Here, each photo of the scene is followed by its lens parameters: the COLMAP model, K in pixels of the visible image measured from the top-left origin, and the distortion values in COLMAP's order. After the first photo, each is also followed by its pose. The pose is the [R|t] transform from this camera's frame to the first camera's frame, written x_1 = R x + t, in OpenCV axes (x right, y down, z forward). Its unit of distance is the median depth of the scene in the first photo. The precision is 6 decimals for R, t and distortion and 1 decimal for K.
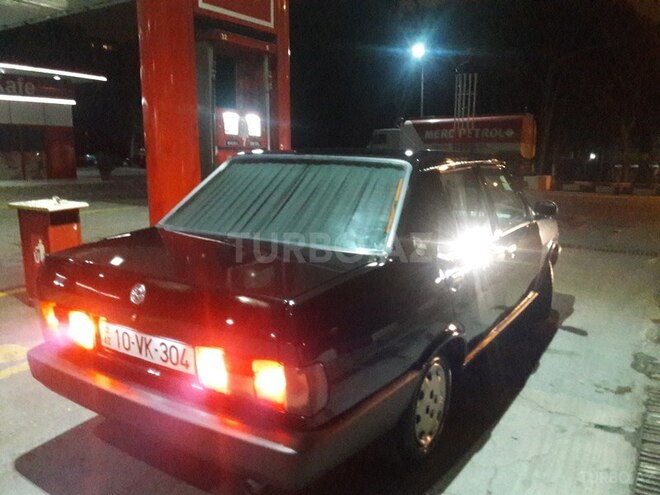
lens RADIAL K [[541.0, 0, 316.3], [0, 541.0, 248.4], [0, 0, 1]] dist [0.087711, -0.263922]
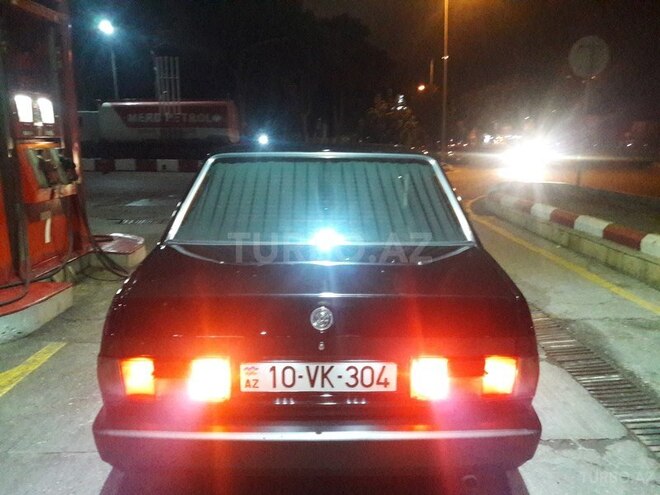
lens RADIAL K [[541.0, 0, 316.3], [0, 541.0, 248.4], [0, 0, 1]] dist [0.087711, -0.263922]
pose [[0.826859, -0.120548, 0.549337, -0.530627], [0.103556, 0.992691, 0.061968, -0.055640], [-0.552793, 0.005649, 0.833300, 0.182917]]
